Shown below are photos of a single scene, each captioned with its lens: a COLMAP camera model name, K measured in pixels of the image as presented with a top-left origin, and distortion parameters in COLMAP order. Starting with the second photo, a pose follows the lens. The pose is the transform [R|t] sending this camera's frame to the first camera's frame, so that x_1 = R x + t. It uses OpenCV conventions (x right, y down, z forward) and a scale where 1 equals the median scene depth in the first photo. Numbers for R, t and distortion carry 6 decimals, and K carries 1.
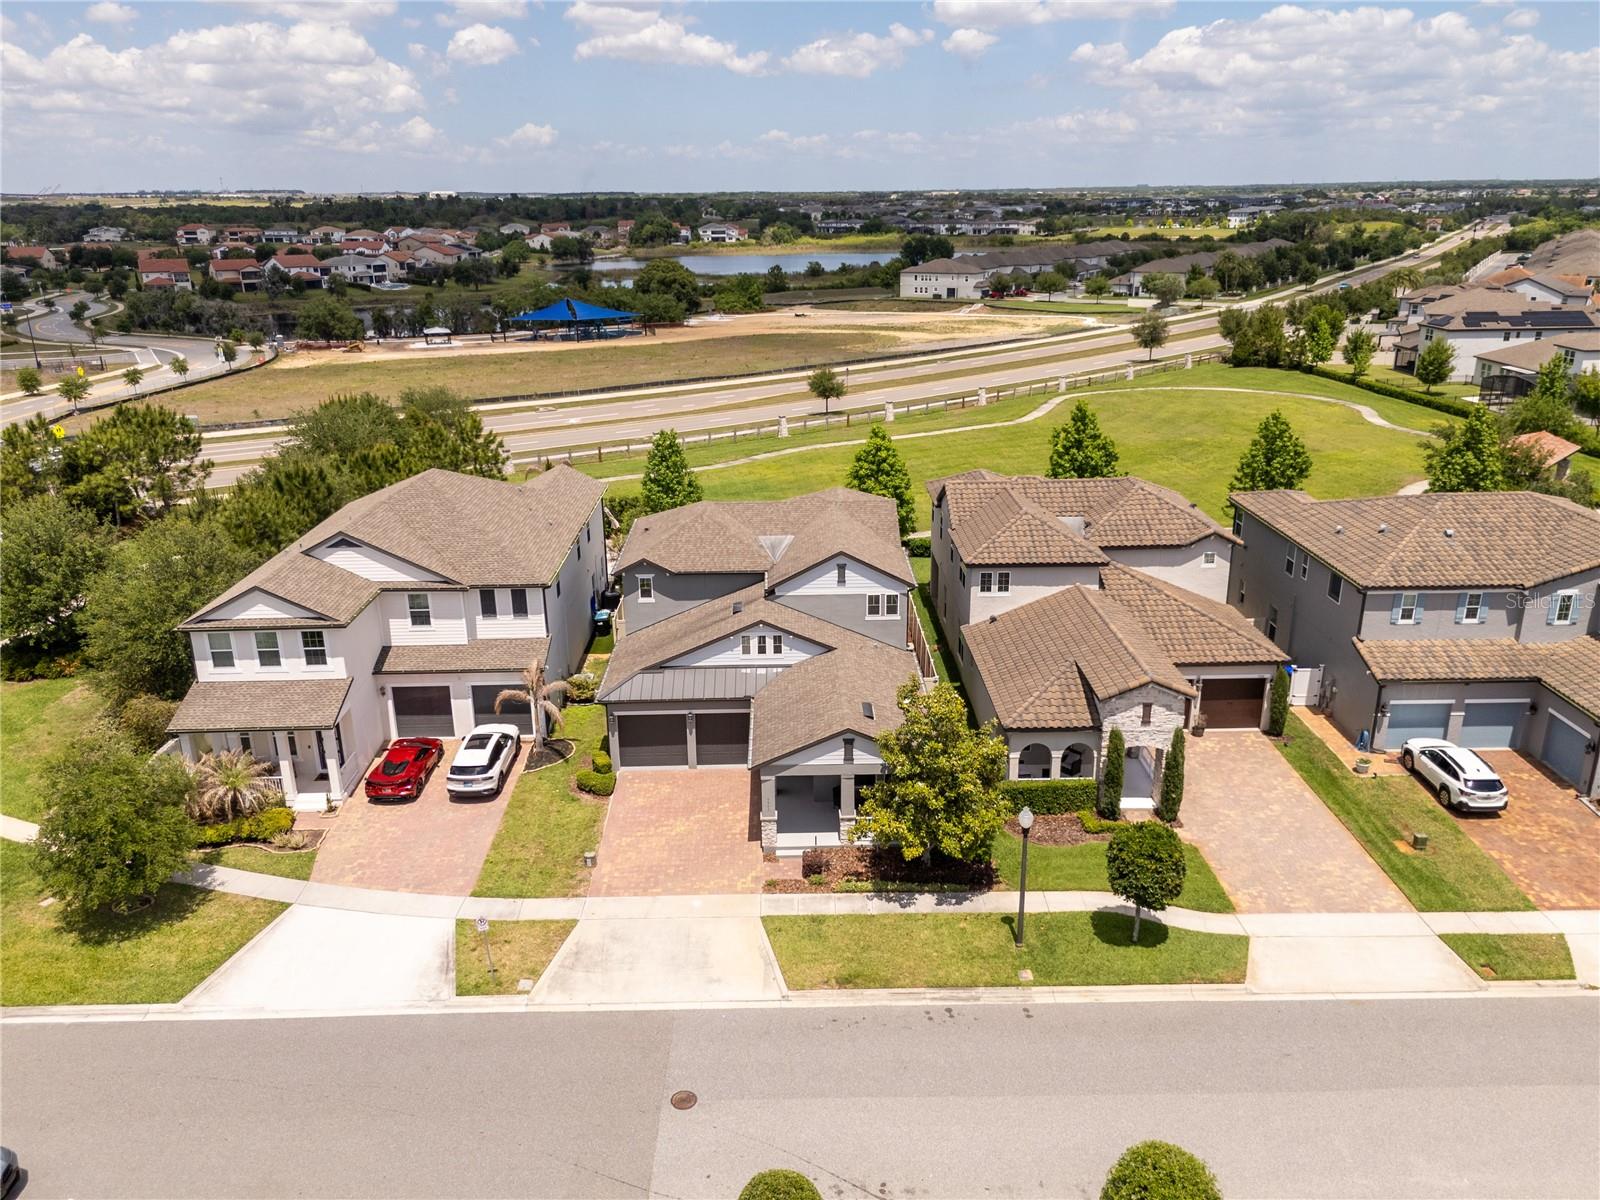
lens RADIAL K [[1193.7, 0, 803.9], [0, 1193.7, 602.2], [0, 0, 1]] dist [0.030112, -0.029732]
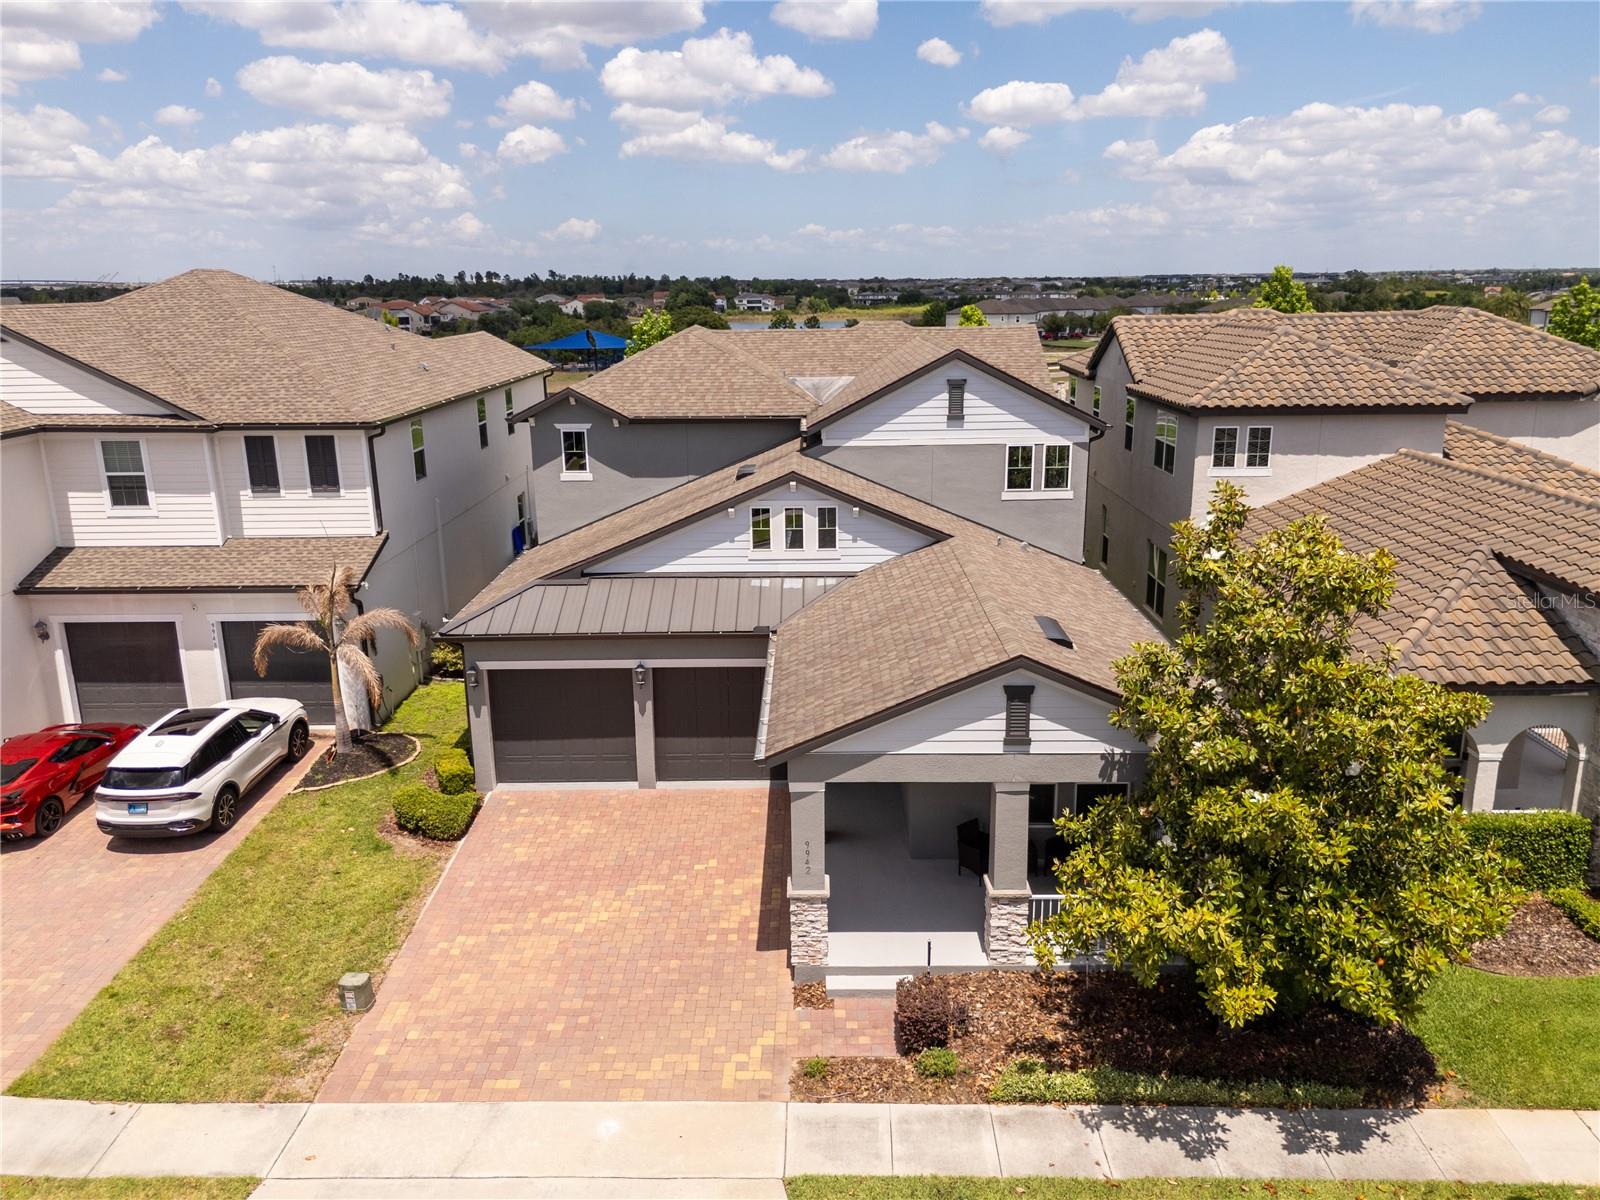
lens RADIAL K [[1193.7, 0, 806.7], [0, 1193.7, 608.6], [0, 0, 1]] dist [0.030112, -0.029732]
pose [[0.999638, 0.008655, -0.025477, -0.017293], [-0.010280, 0.997872, -0.064381, 0.094569], [0.024865, 0.064619, 0.997600, 0.503888]]
